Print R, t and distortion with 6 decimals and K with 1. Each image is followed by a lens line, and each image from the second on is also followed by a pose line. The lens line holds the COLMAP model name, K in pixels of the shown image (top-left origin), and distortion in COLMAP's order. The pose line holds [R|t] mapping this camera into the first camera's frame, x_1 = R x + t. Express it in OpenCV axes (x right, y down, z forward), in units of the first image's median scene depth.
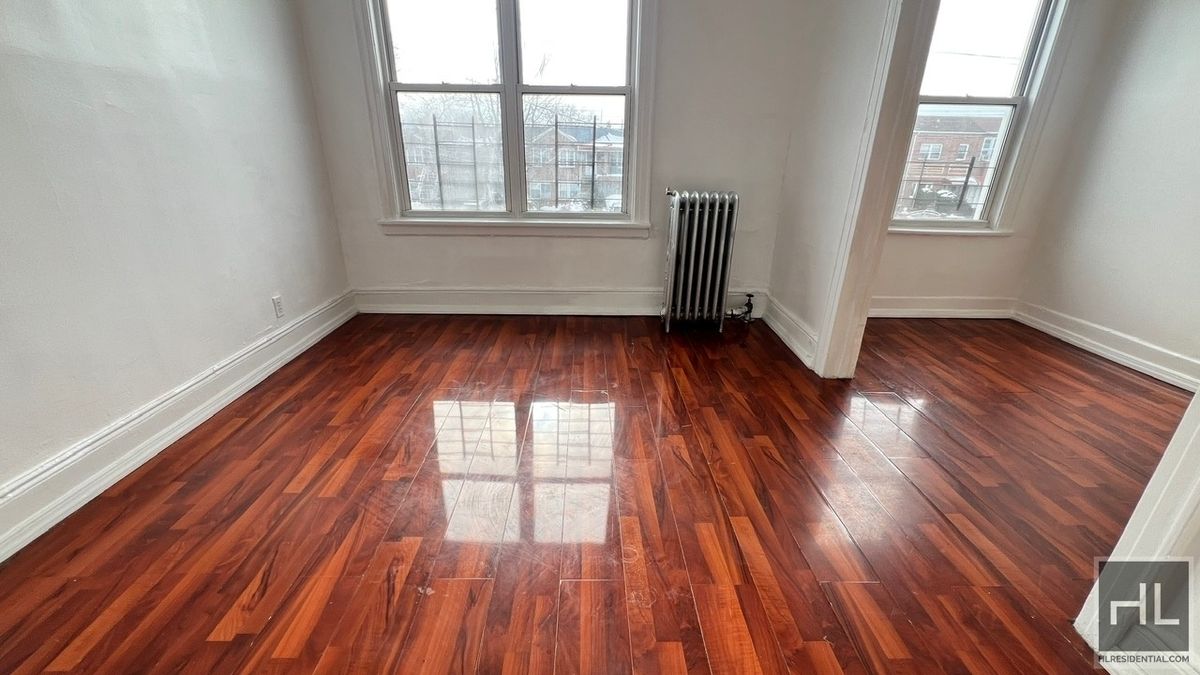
lens RADIAL K [[490.6, 0, 590.3], [0, 490.6, 333.9], [0, 0, 1]] dist [0.014700, -0.000111]
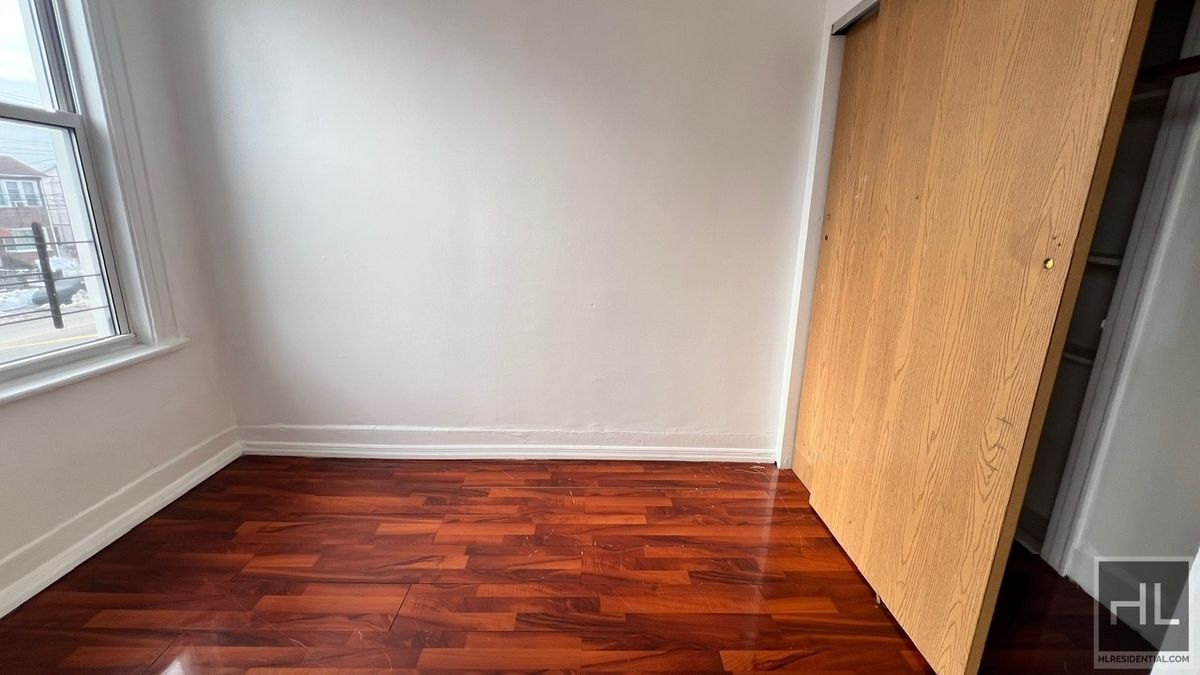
lens RADIAL K [[478.6, 0, 591.5], [0, 478.6, 325.8], [0, 0, 1]] dist [-0.004040, 0.001334]
pose [[0.016607, -0.248697, 0.968439, 1.738888], [0.350417, 0.908589, 0.227318, -1.031092], [-0.936447, 0.335582, 0.102237, 2.702203]]
